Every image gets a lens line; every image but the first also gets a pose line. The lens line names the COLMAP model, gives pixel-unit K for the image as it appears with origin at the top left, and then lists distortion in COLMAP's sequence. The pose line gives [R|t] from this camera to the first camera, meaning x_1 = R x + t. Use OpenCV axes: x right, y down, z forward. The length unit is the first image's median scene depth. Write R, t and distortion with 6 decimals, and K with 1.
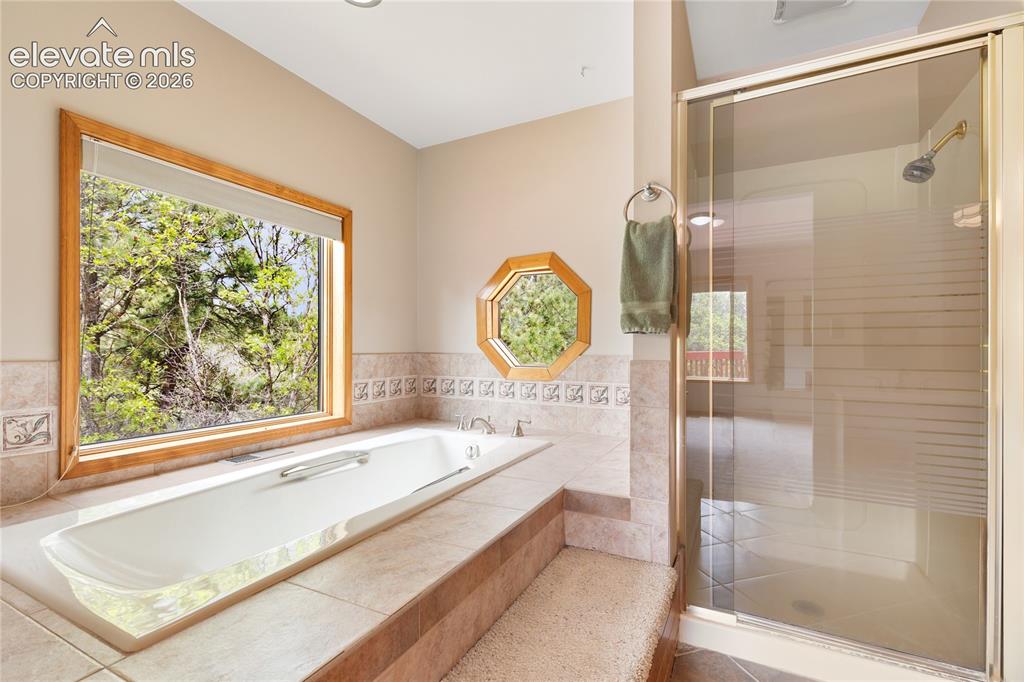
lens RADIAL K [[468.1, 0, 512.0], [0, 468.1, 342.9], [0, 0, 1]] dist [0.010028, -0.001751]
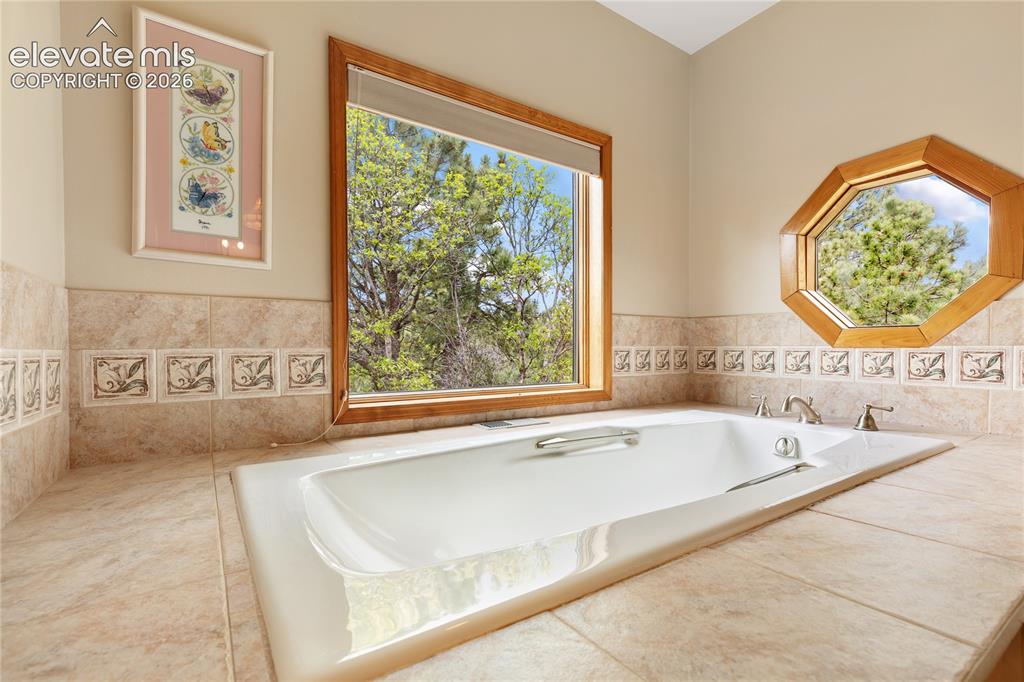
lens RADIAL K [[468.1, 0, 513.5], [0, 468.1, 346.2], [0, 0, 1]] dist [0.010028, -0.001751]
pose [[0.878967, -0.004808, -0.476858, -0.101193], [0.005727, 0.999983, 0.000475, 0.078351], [0.476848, -0.003148, 0.878980, 0.195809]]
